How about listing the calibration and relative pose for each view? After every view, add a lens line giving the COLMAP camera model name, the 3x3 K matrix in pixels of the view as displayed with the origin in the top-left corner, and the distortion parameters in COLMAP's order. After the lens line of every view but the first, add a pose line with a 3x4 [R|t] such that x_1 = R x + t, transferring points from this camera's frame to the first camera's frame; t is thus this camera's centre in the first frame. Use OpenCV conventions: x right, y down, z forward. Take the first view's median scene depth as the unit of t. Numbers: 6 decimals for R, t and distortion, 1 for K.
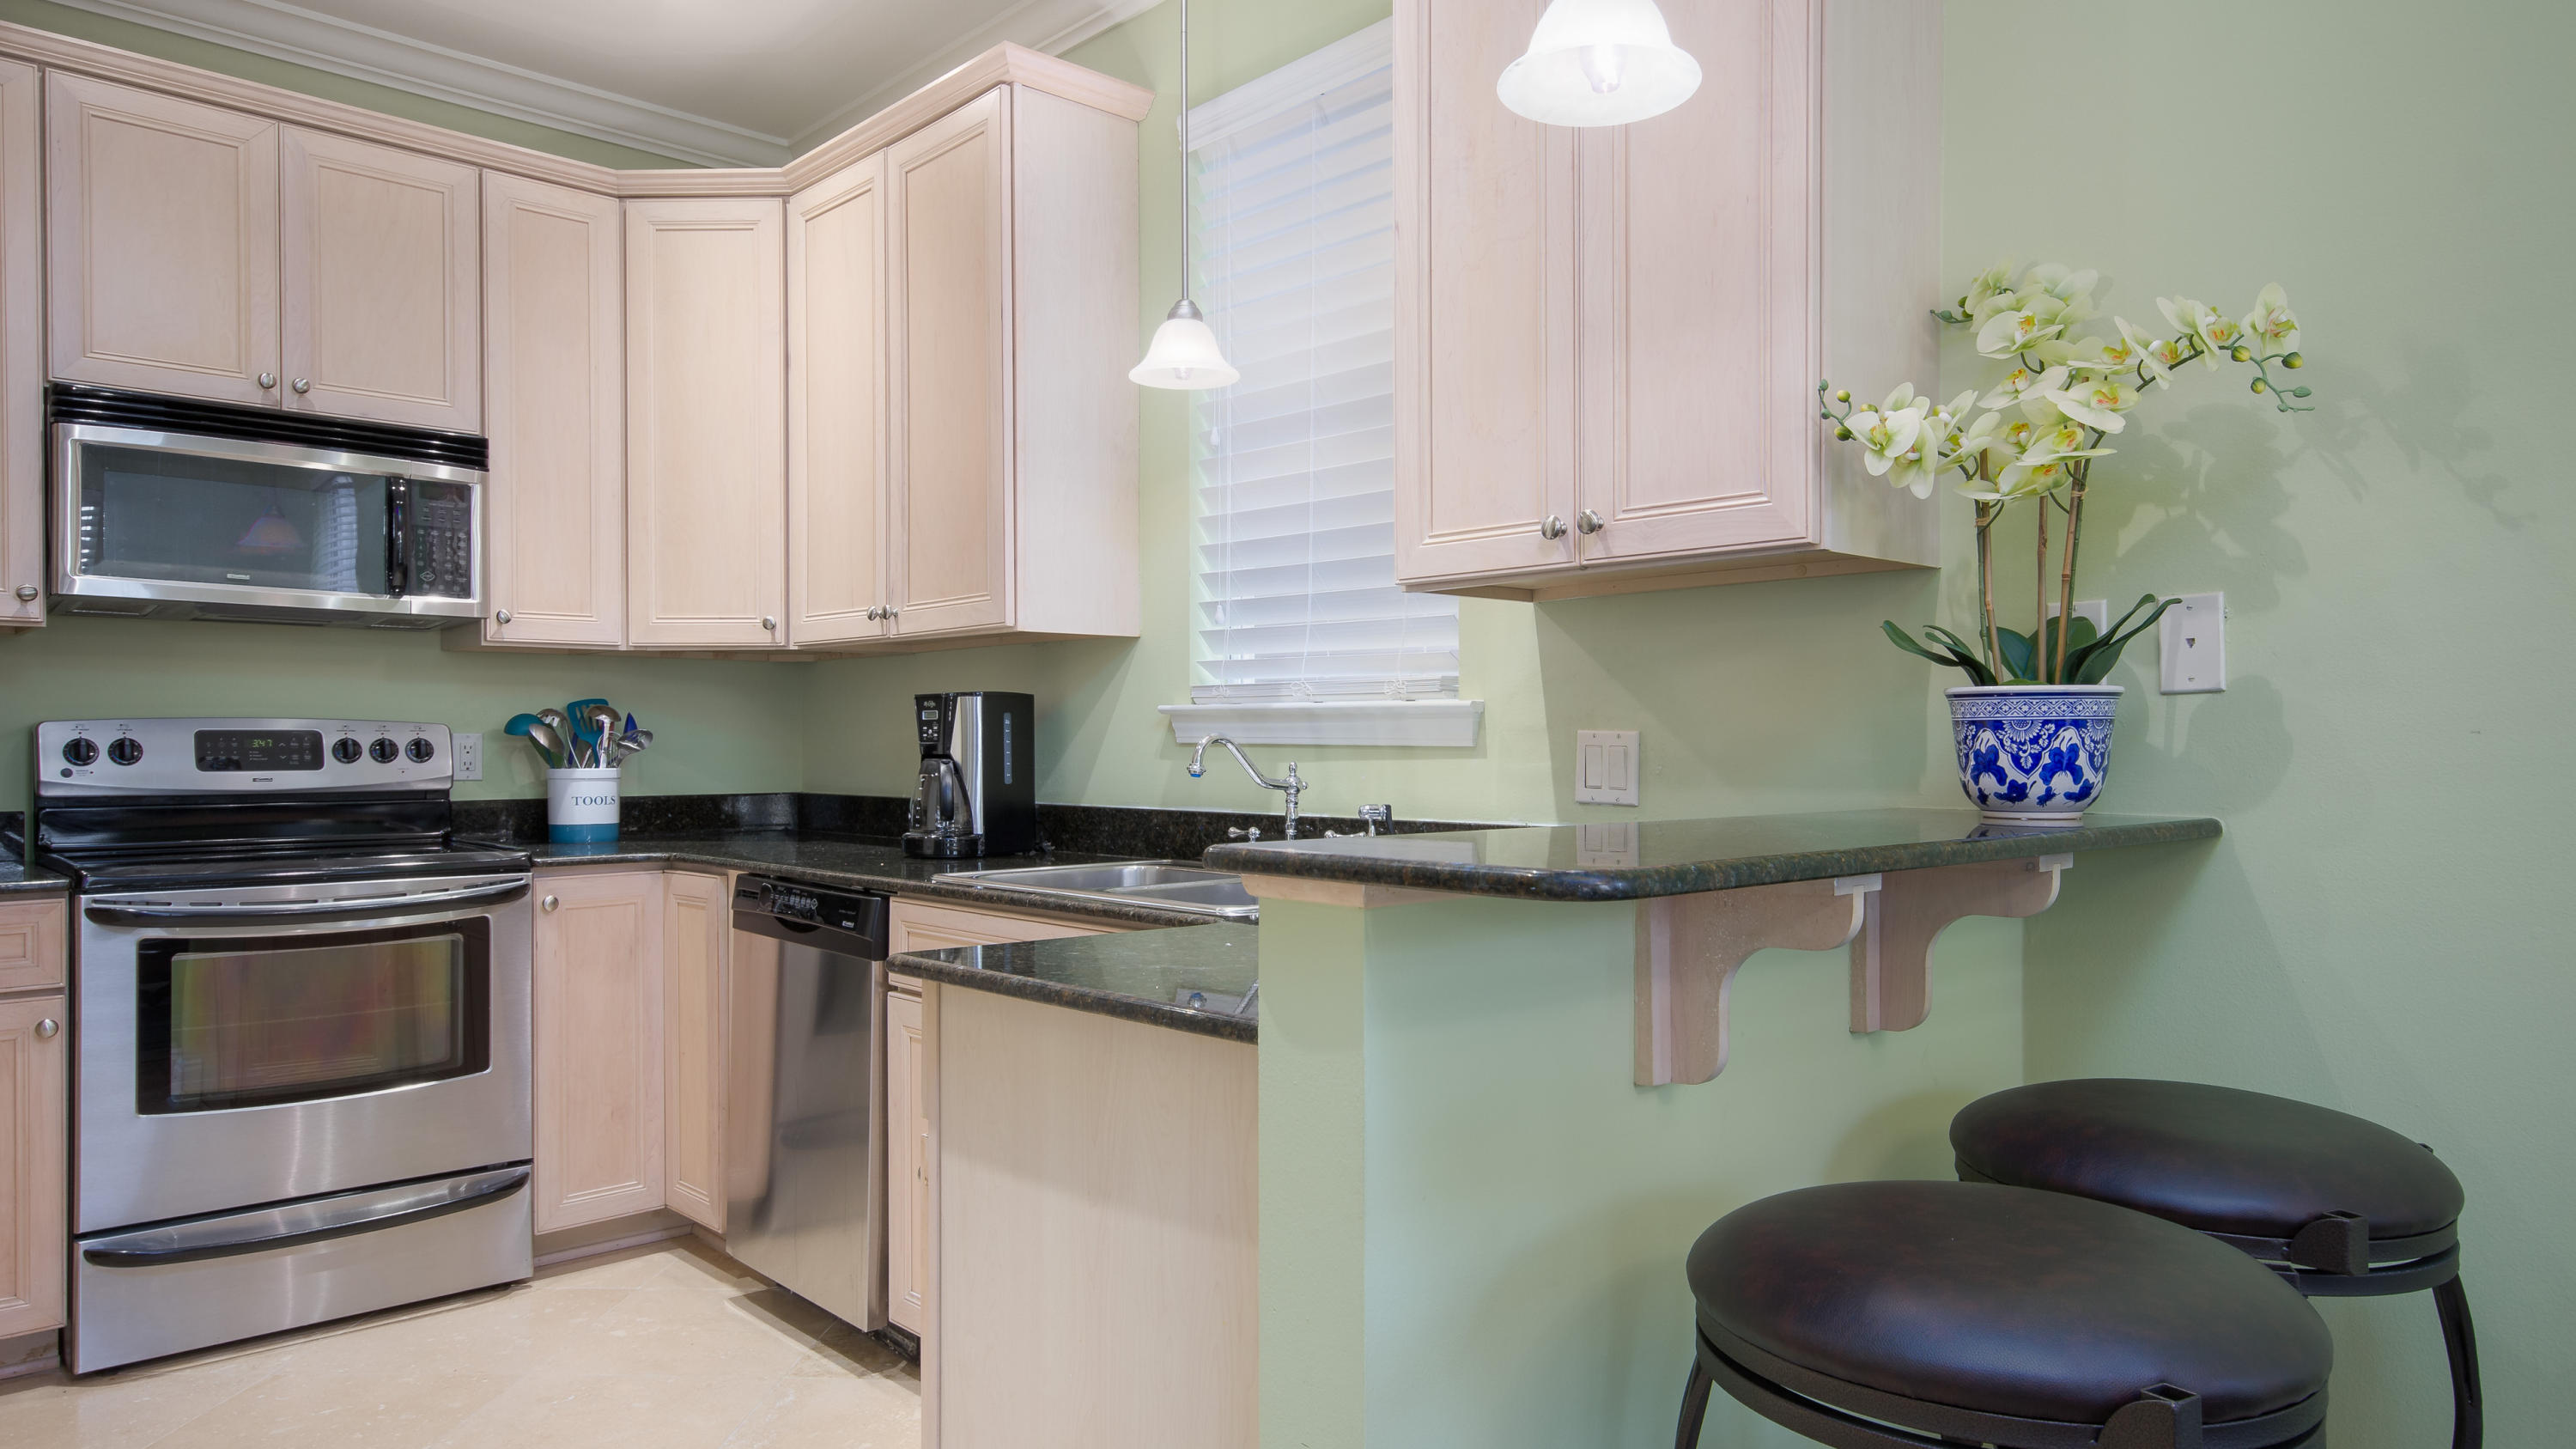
lens RADIAL K [[1618.5, 0, 1272.6], [0, 1618.5, 740.6], [0, 0, 1]] dist [0.026887, 0.001429]
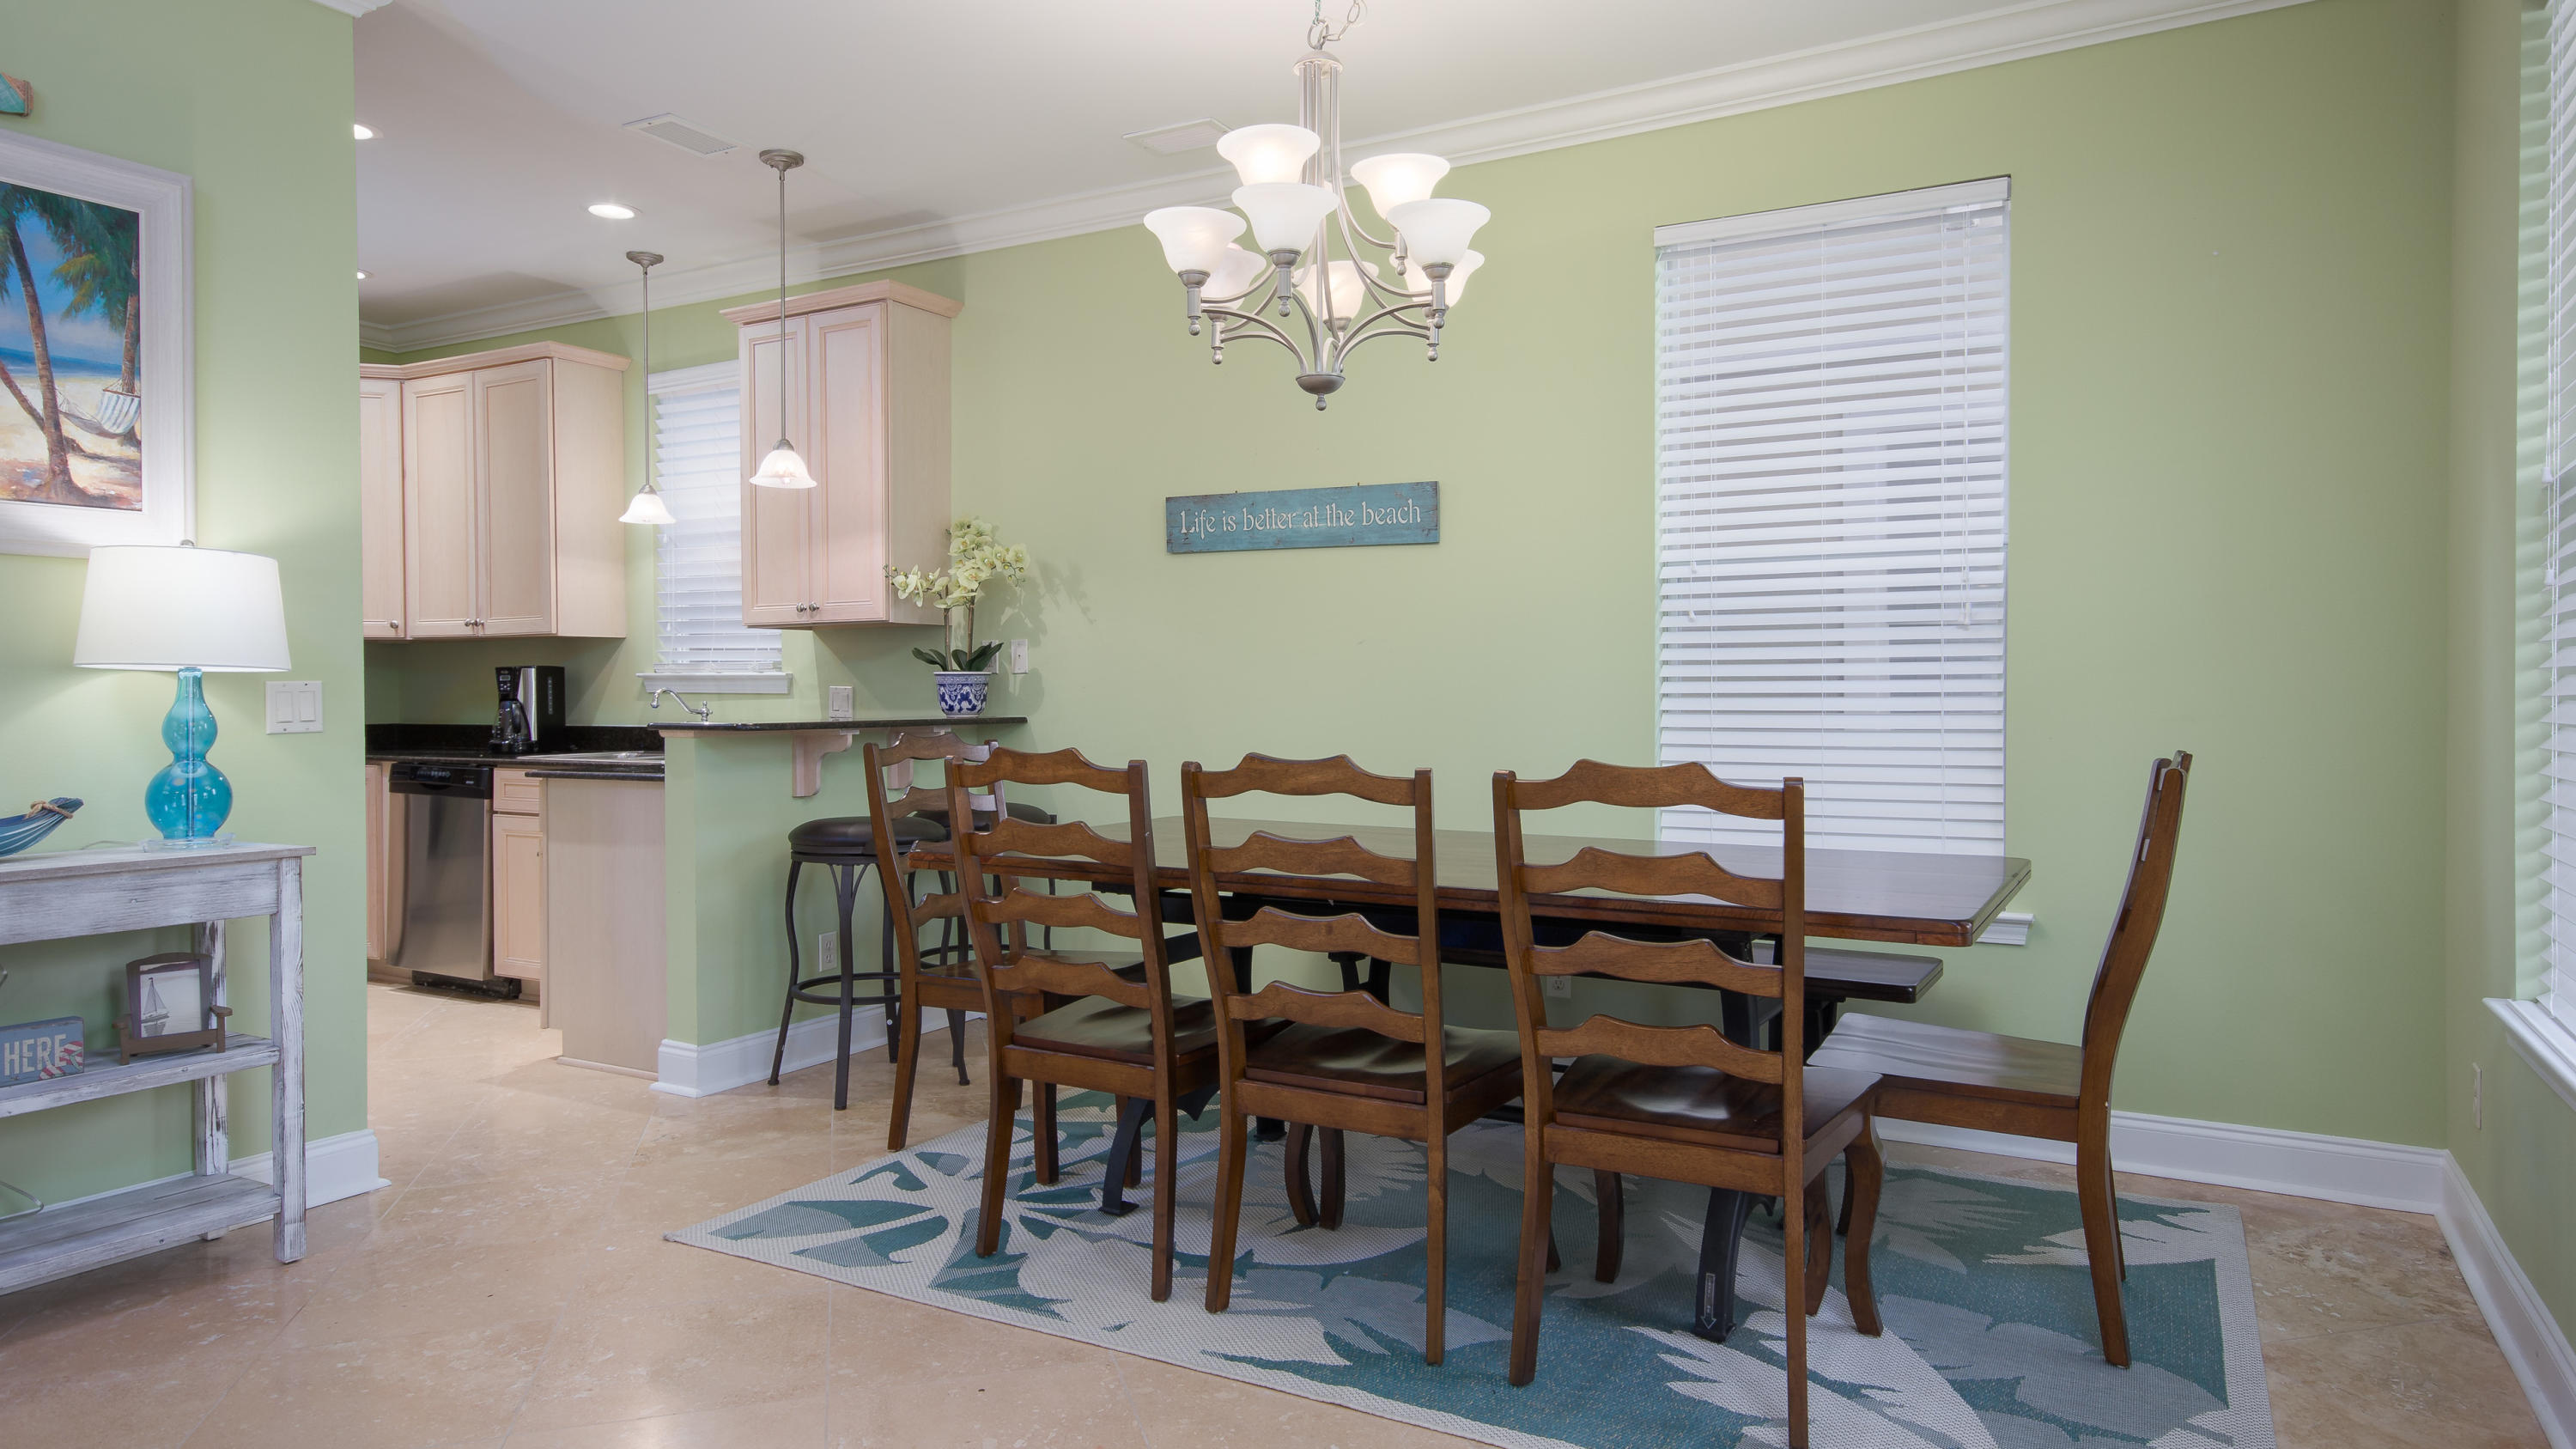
lens RADIAL K [[1563.4, 0, 1292.5], [0, 1563.4, 715.2], [0, 0, 1]] dist [0.003364, 0.021480]
pose [[0.949510, -0.007539, 0.313647, 0.087051], [0.002824, 0.999876, 0.015485, 0.001596], [-0.313725, -0.013817, 0.949413, -1.023954]]
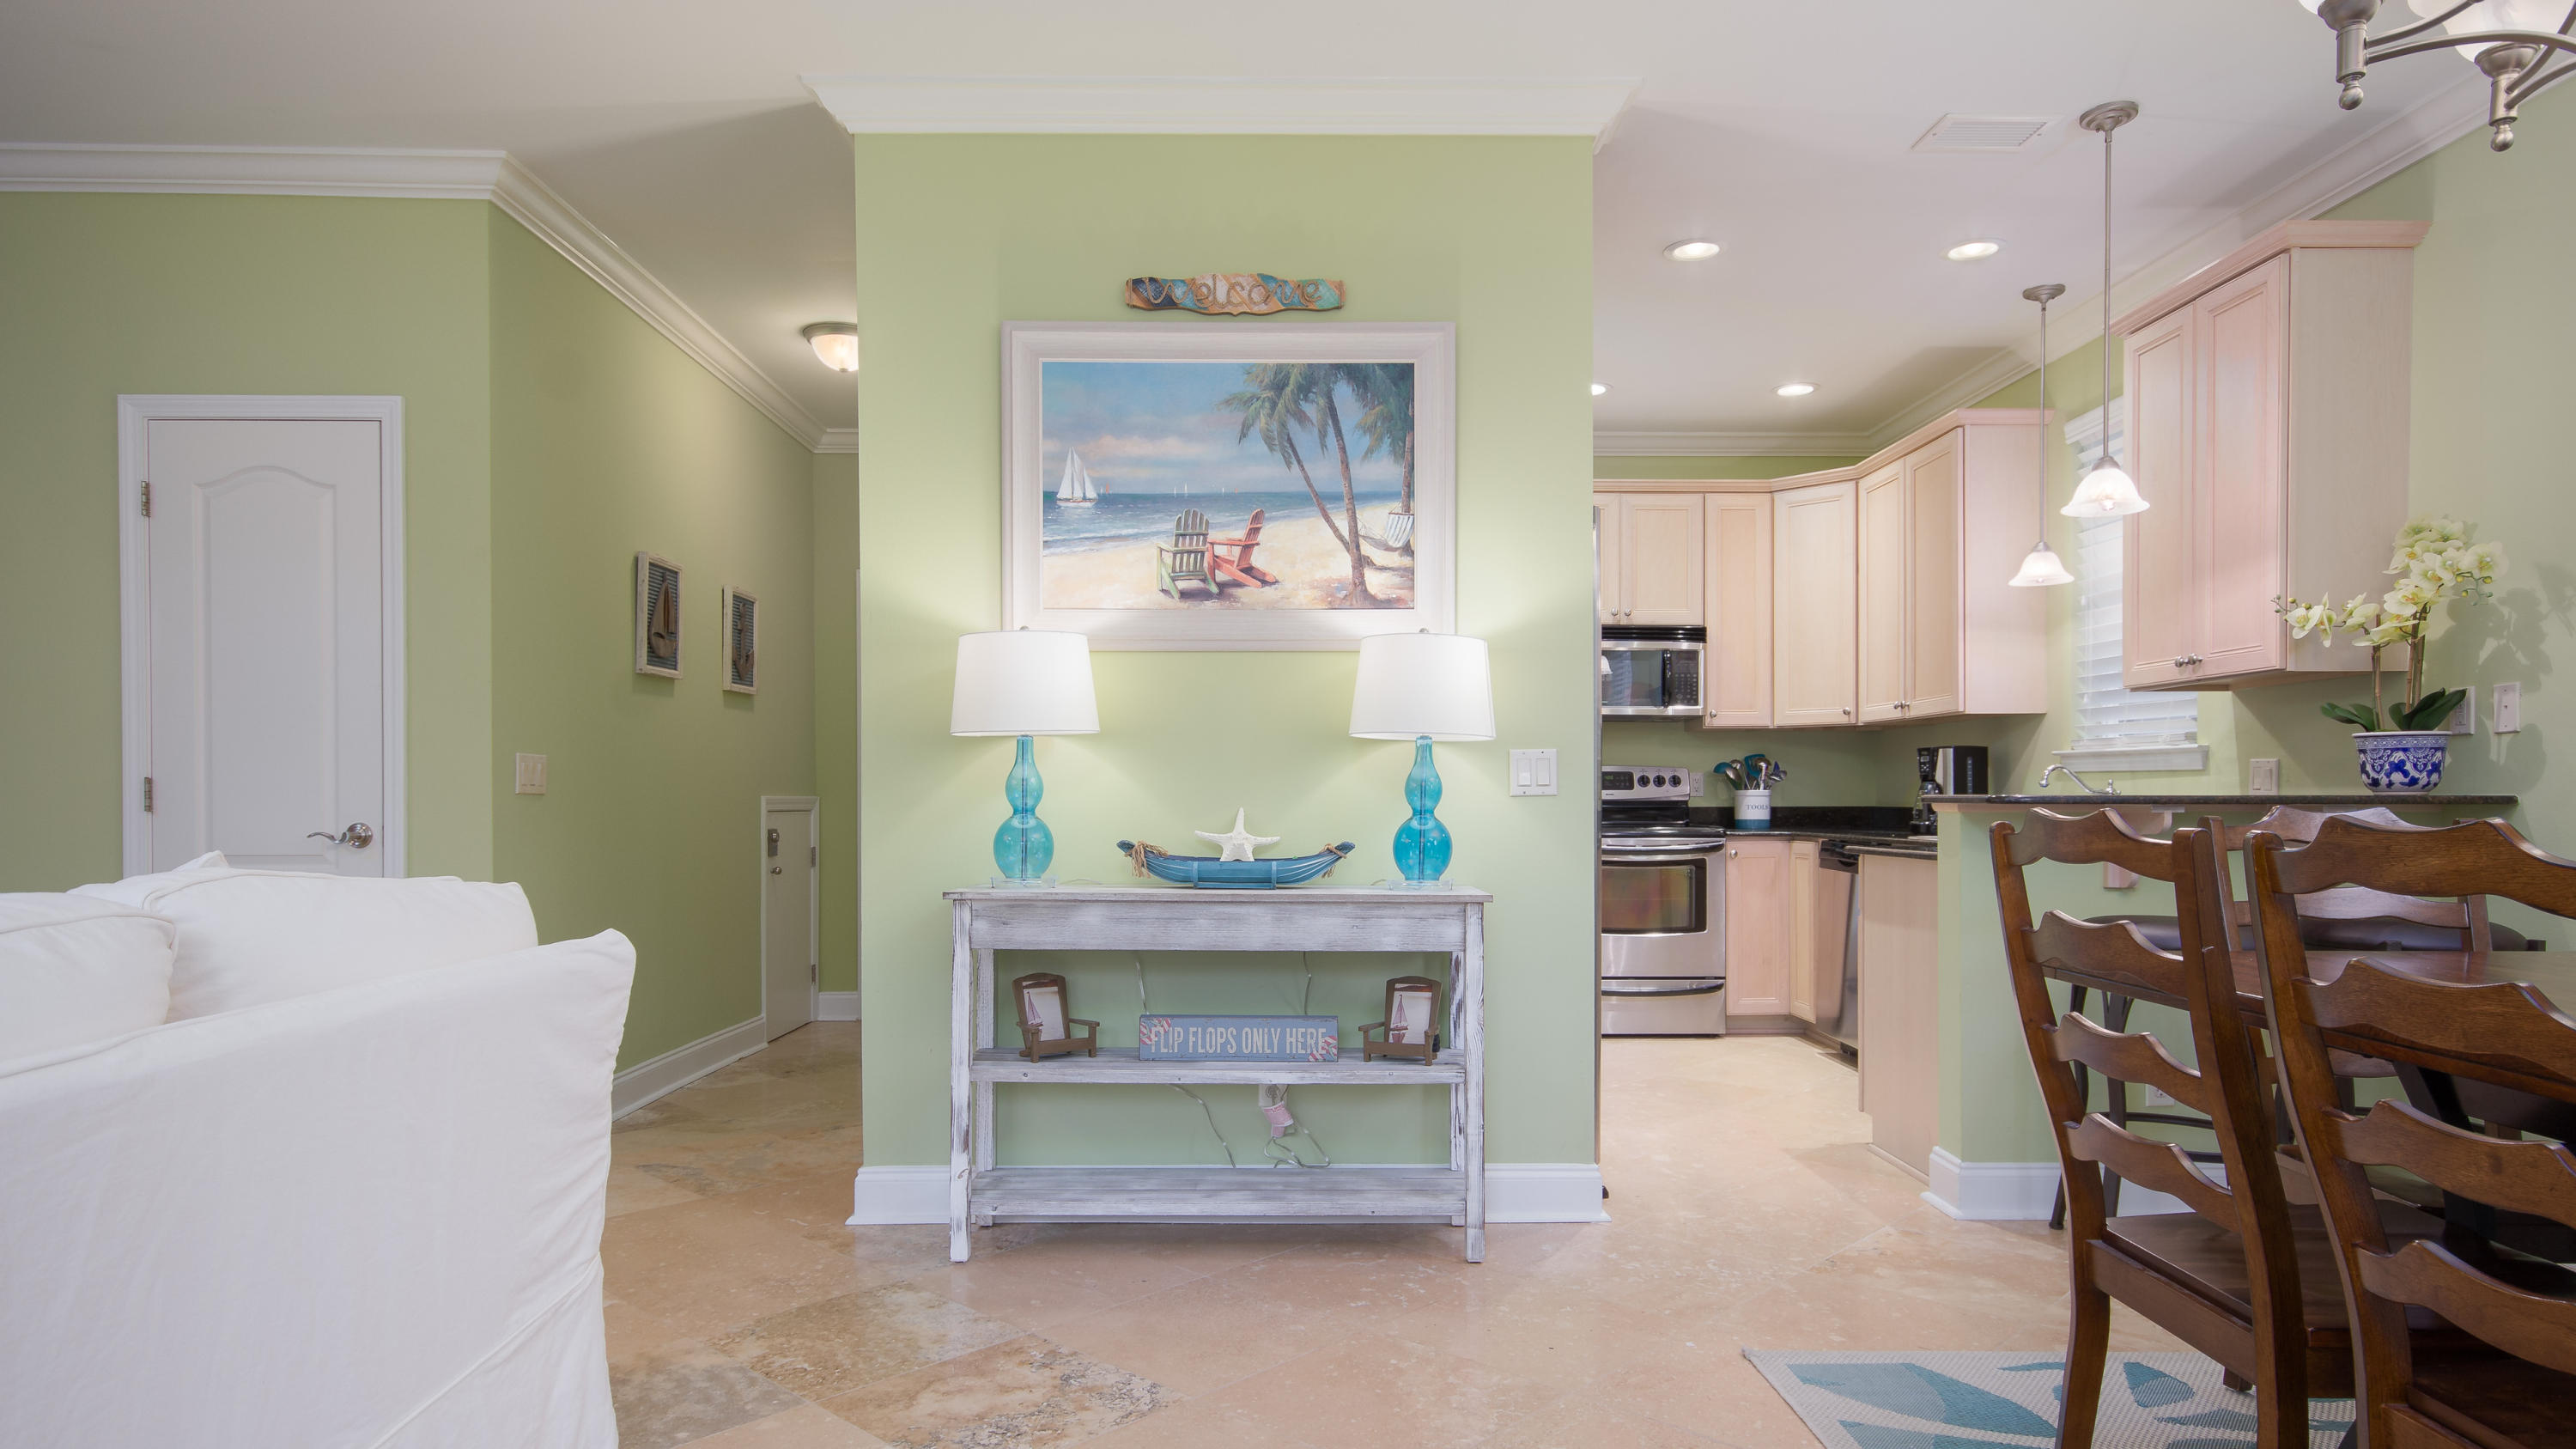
lens RADIAL K [[1473.0, 0, 1289.5], [0, 1473.0, 812.1], [0, 0, 1]] dist [0.002001, 0.002023]
pose [[0.748934, 0.007330, -0.662604, 0.370509], [-0.000271, 0.999942, 0.010755, 0.027841], [0.662644, -0.007875, 0.748893, -0.769173]]
